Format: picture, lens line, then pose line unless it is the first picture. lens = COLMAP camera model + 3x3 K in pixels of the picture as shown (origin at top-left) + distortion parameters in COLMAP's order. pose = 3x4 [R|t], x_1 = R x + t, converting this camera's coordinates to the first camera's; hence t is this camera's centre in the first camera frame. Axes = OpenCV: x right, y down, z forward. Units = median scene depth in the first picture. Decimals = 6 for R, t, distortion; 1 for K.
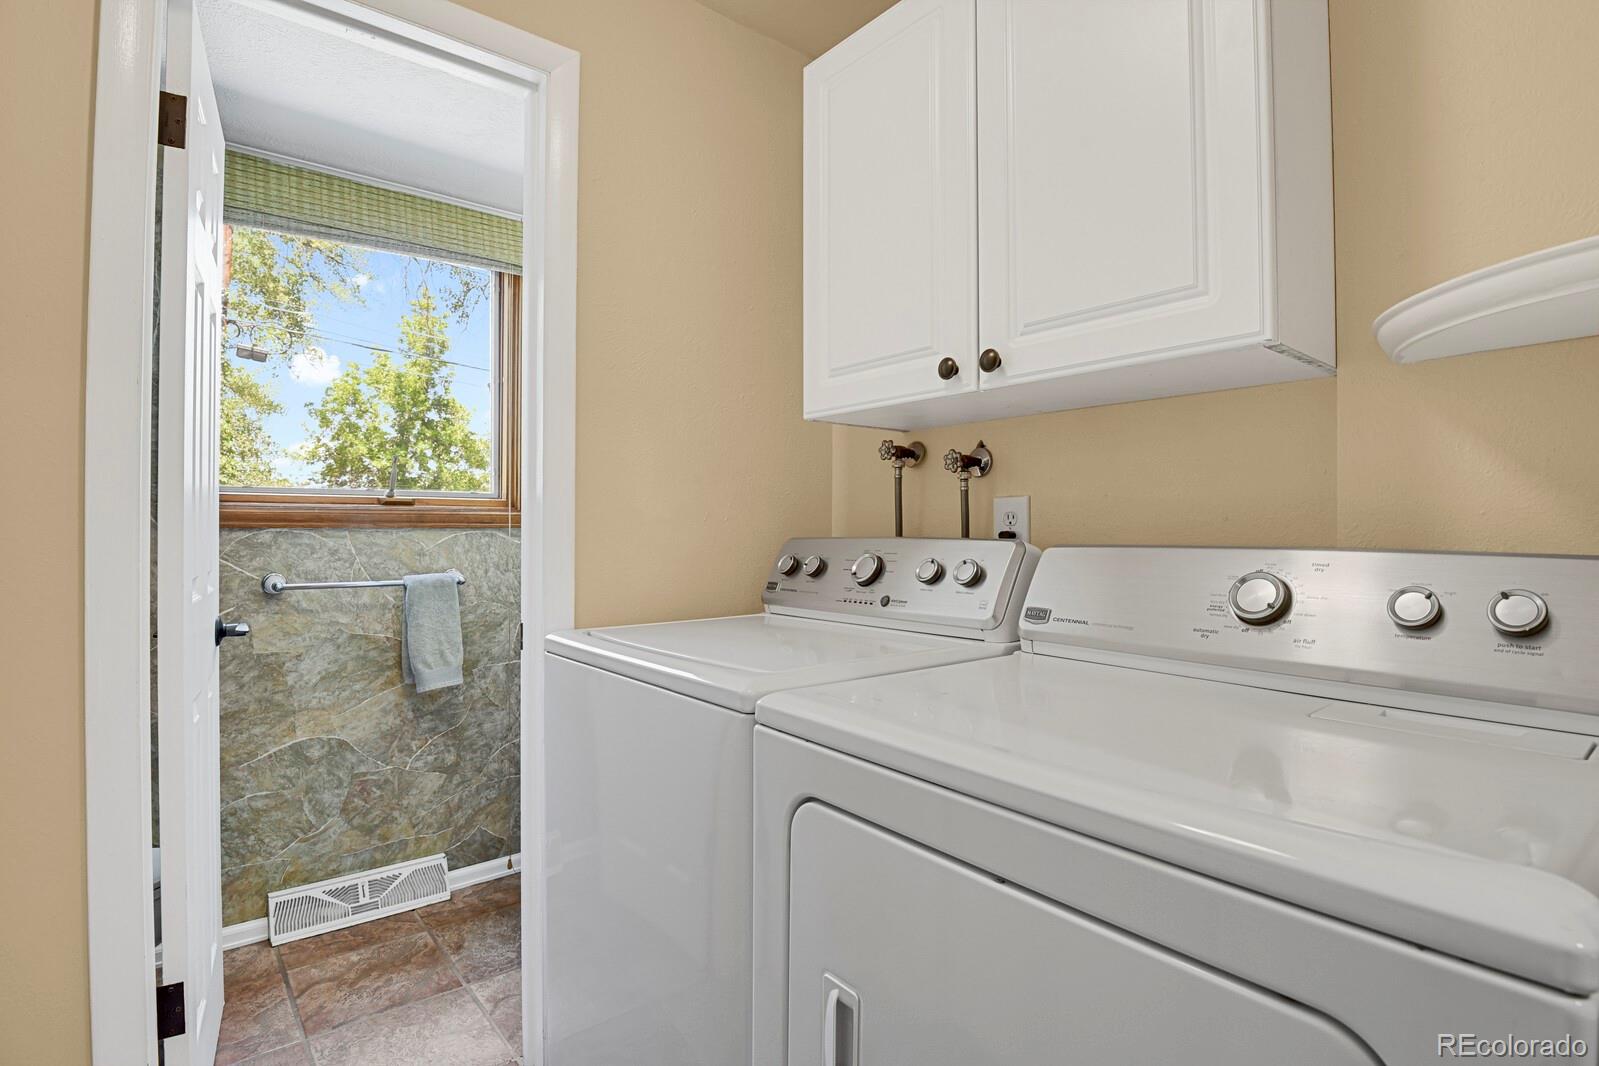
lens RADIAL K [[783.1, 0, 799.1], [0, 783.1, 528.2], [0, 0, 1]] dist [-0.018749, -0.005376]
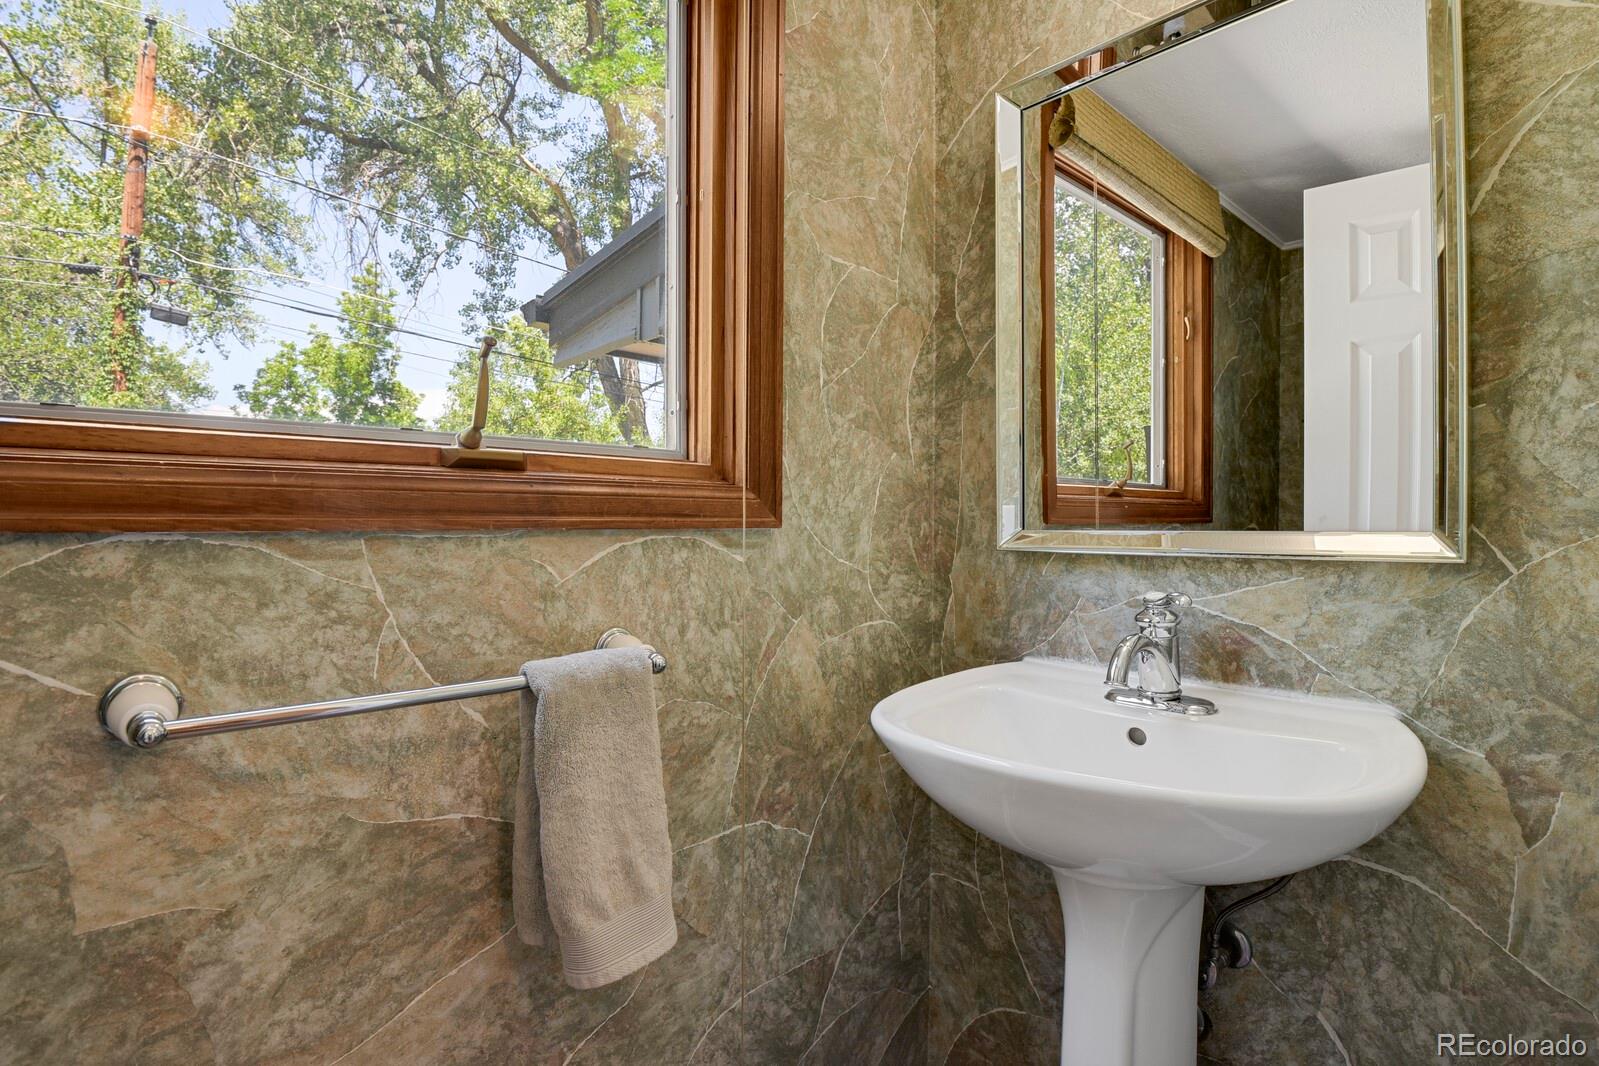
lens RADIAL K [[783.1, 0, 797.3], [0, 783.1, 532.2], [0, 0, 1]] dist [-0.018749, -0.005376]
pose [[0.998163, 0.000186, 0.060592, -0.383442], [-0.001040, 0.999901, 0.014056, -0.004207], [-0.060583, -0.014093, 0.998064, 0.601029]]
